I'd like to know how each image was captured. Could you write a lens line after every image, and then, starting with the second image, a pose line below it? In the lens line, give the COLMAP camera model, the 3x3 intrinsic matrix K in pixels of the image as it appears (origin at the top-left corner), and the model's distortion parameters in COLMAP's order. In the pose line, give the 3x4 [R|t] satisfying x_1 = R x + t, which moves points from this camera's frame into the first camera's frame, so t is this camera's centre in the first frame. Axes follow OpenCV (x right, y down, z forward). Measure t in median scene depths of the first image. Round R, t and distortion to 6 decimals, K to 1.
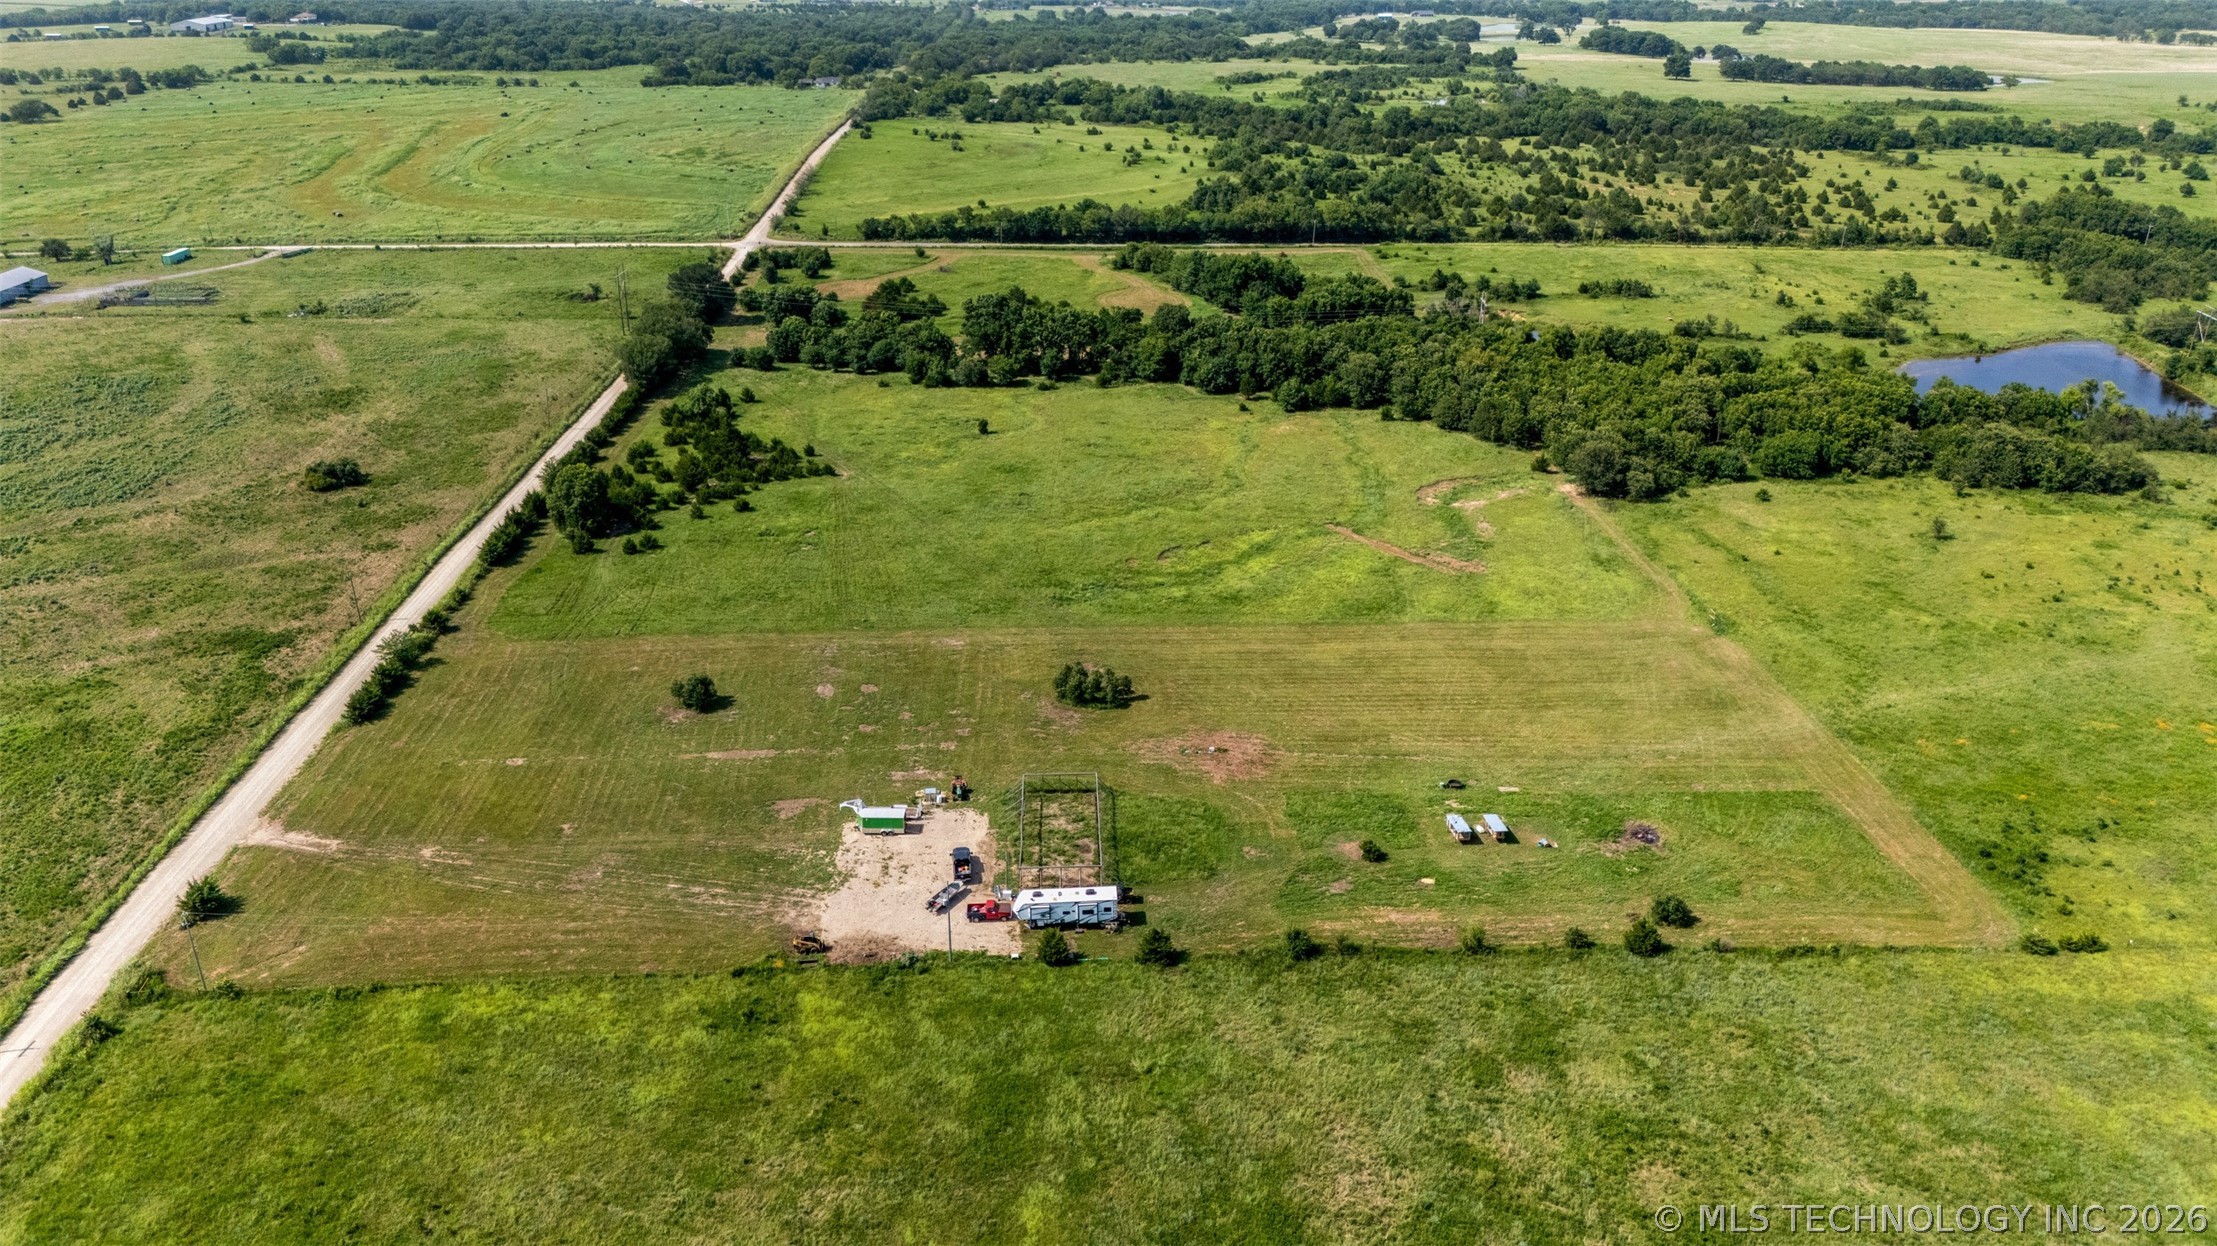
lens RADIAL K [[1577.3, 0, 1099.2], [0, 1577.3, 630.1], [0, 0, 1]] dist [0.054938, -0.048143]
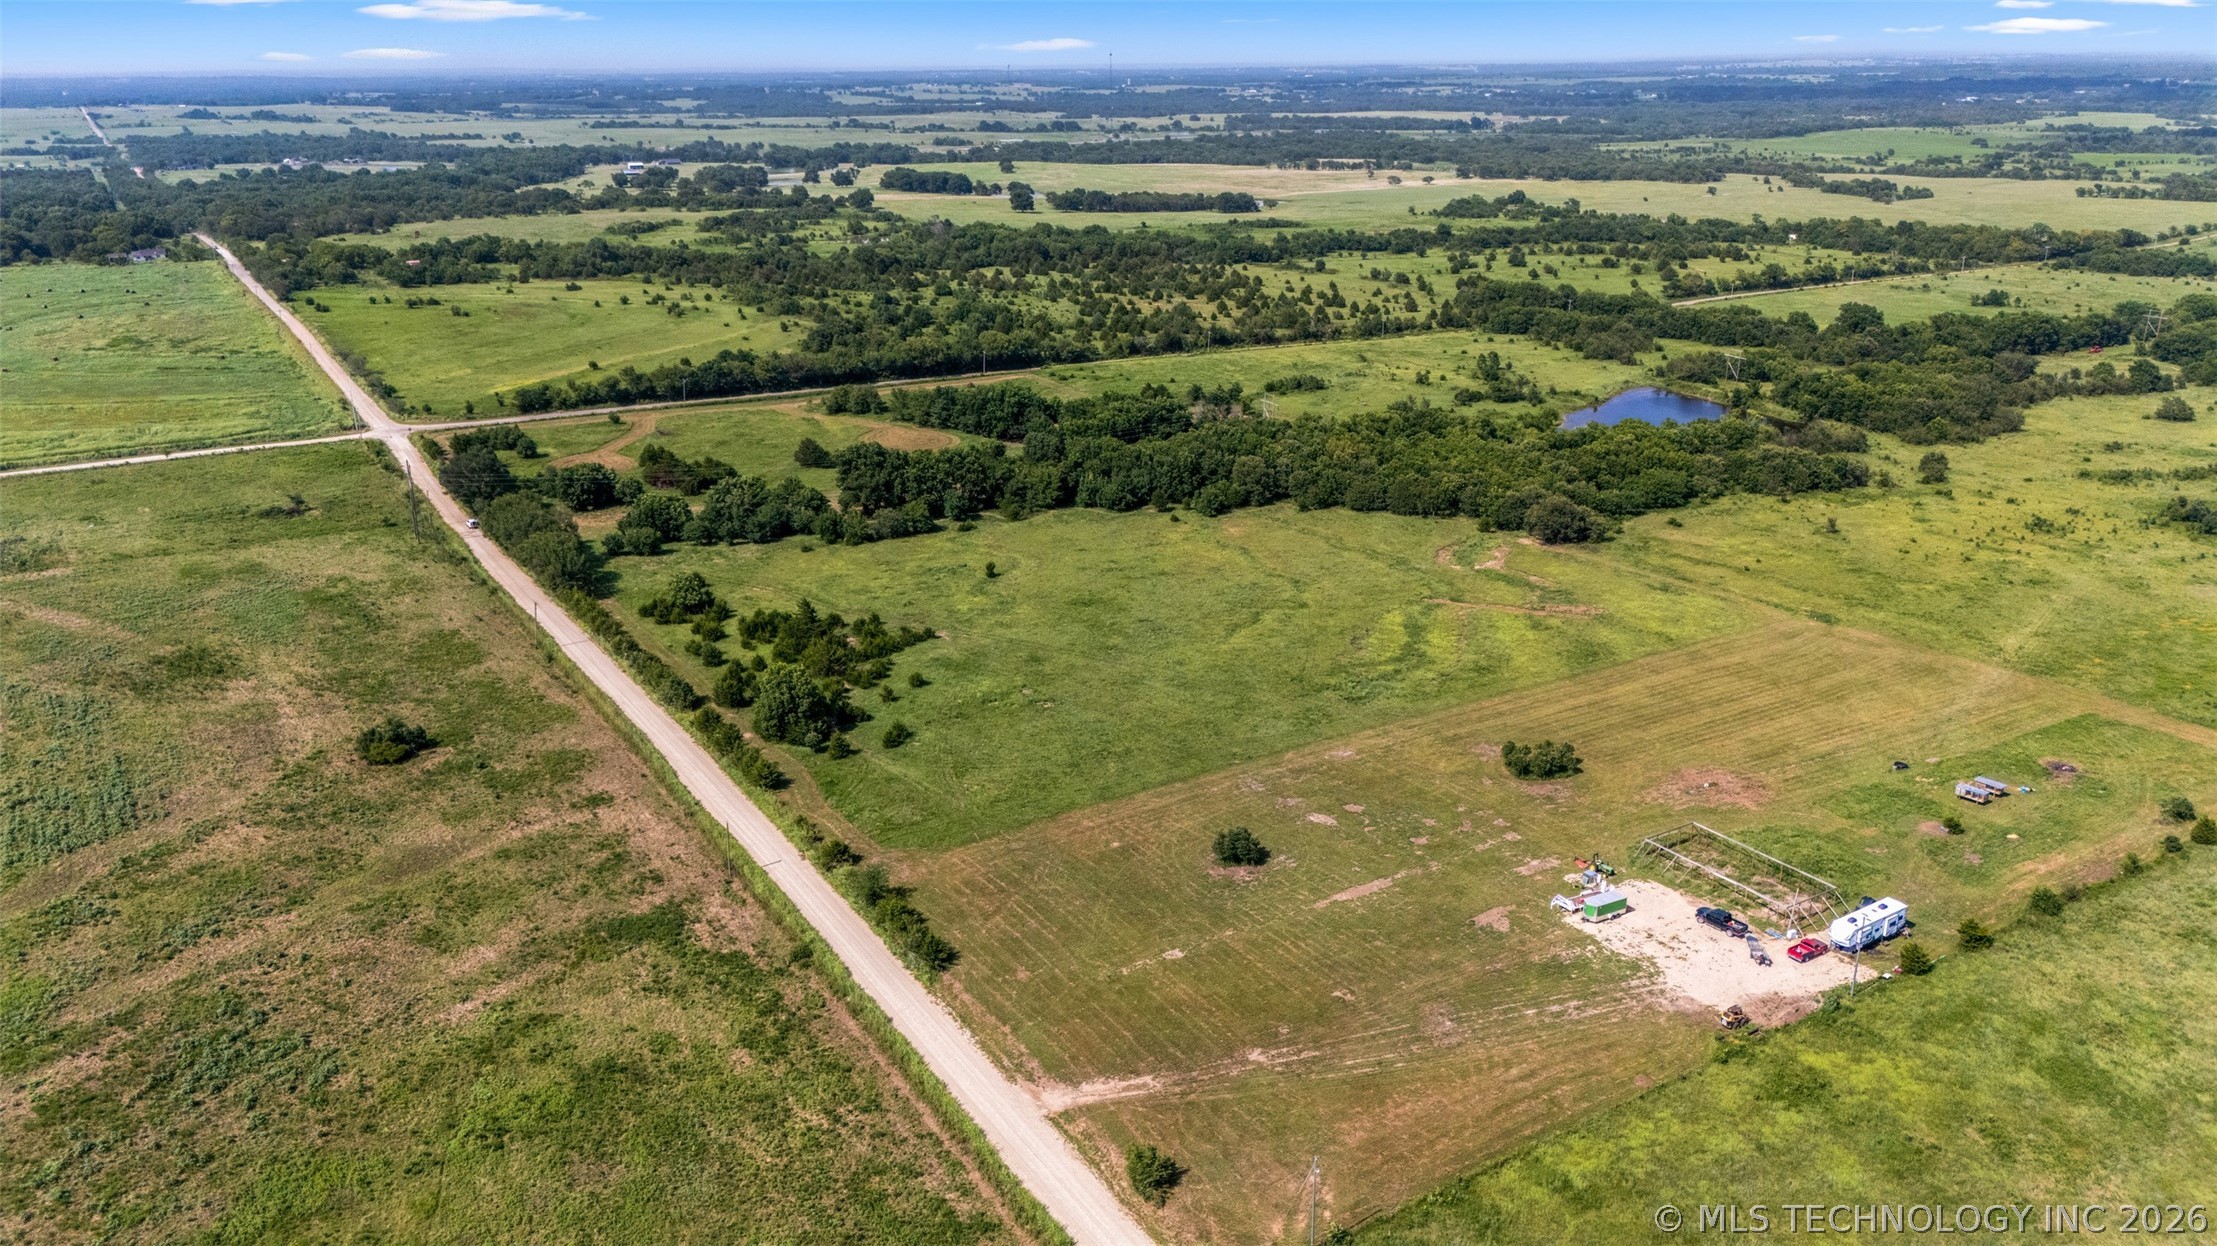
lens RADIAL K [[1577.3, 0, 1099.2], [0, 1577.3, 630.1], [0, 0, 1]] dist [0.054938, -0.048143]
pose [[0.877614, -0.165845, 0.449767, -0.332747], [0.202596, 0.978656, -0.034454, -0.033082], [-0.434453, 0.121358, 0.892481, 0.077651]]
